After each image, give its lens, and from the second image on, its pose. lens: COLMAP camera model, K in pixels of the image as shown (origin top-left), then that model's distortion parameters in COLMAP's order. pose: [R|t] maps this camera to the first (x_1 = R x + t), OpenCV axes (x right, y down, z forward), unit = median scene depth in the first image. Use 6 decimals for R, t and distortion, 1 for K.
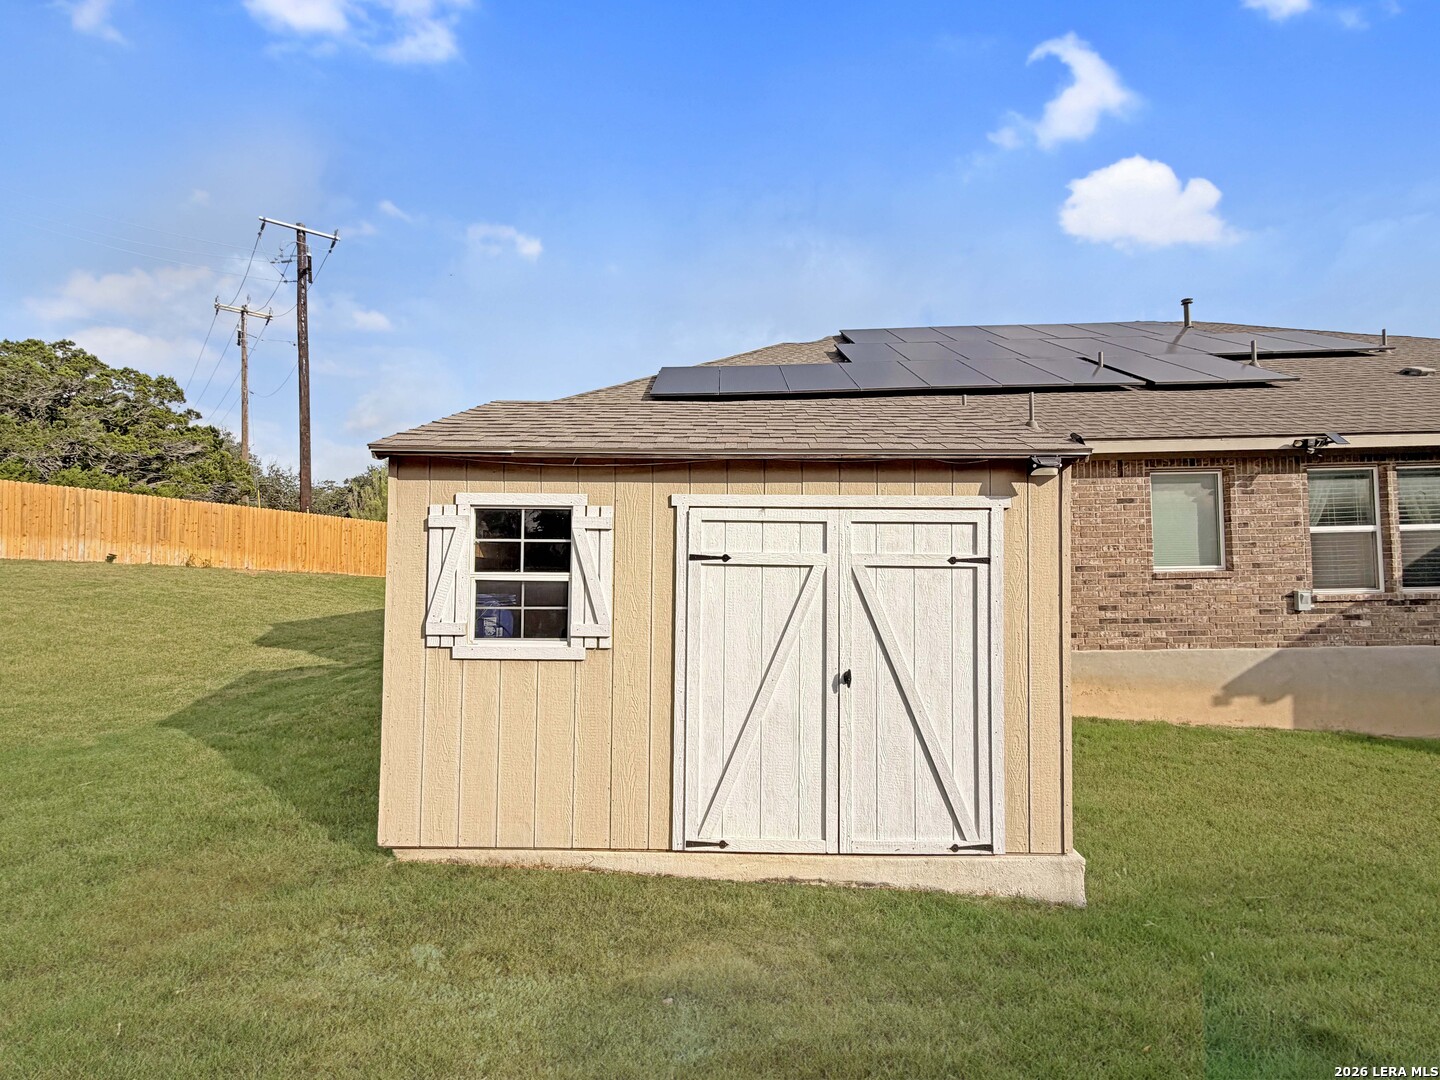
lens RADIAL K [[574.1, 0, 715.6], [0, 574.1, 540.4], [0, 0, 1]] dist [0.000654, 0.000009]
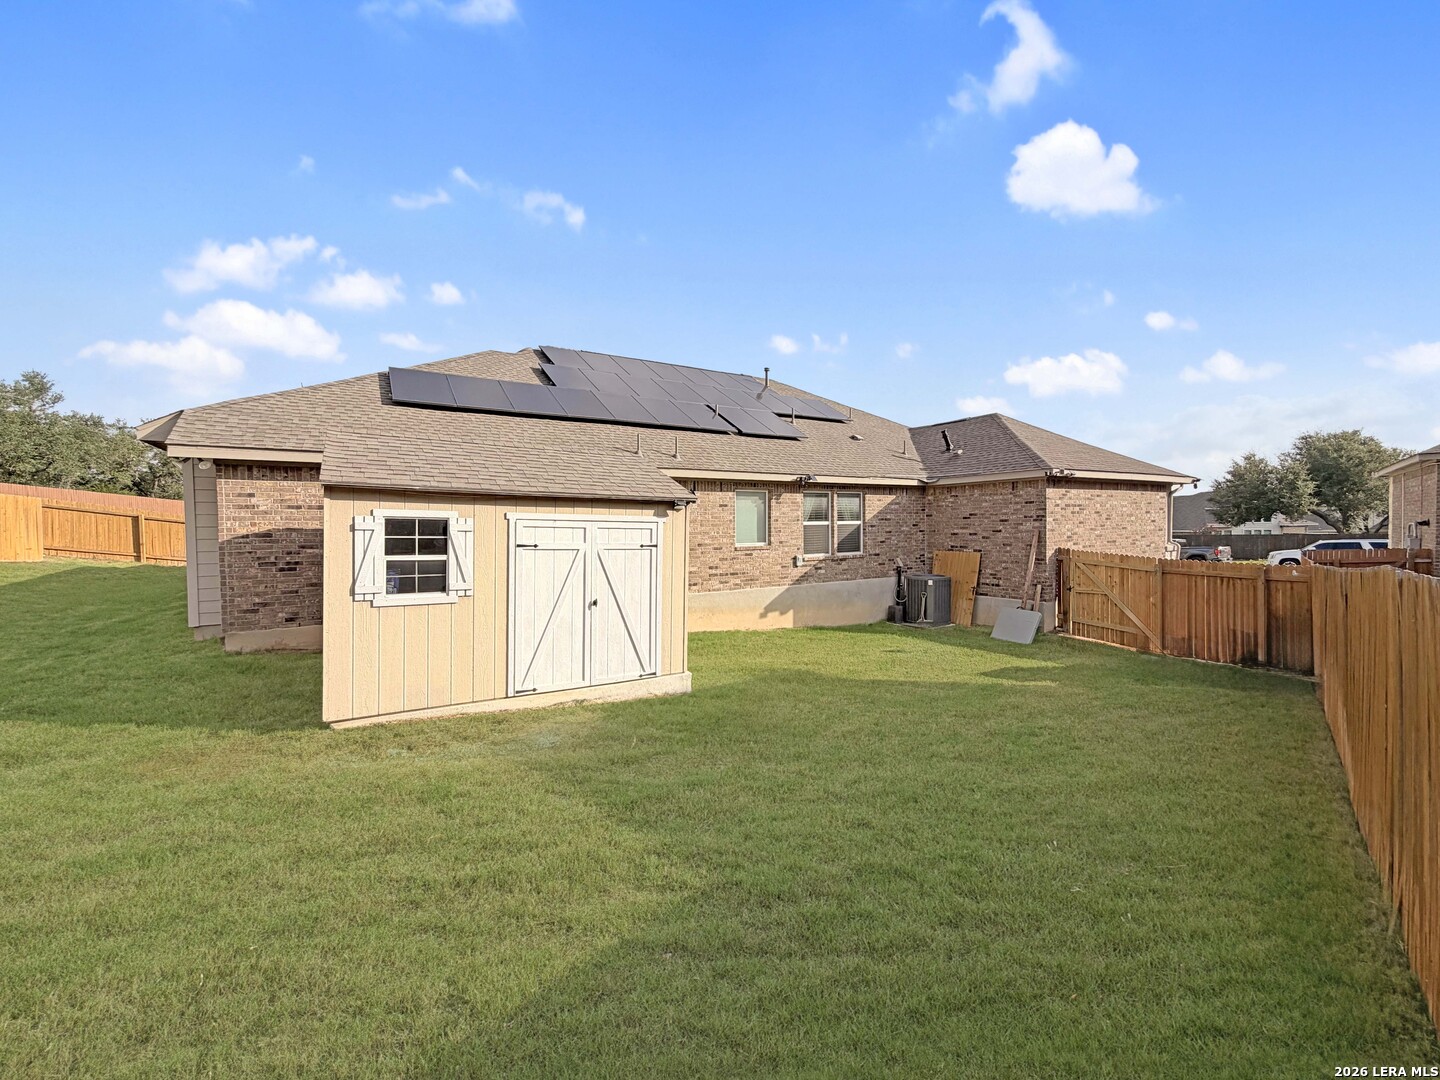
lens RADIAL K [[574.1, 0, 715.6], [0, 574.1, 540.4], [0, 0, 1]] dist [0.000654, 0.000009]
pose [[0.841341, -0.005669, 0.540475, -0.253128], [-0.022245, 0.998735, 0.045104, -0.043516], [-0.540047, -0.049971, 0.840150, -0.468638]]
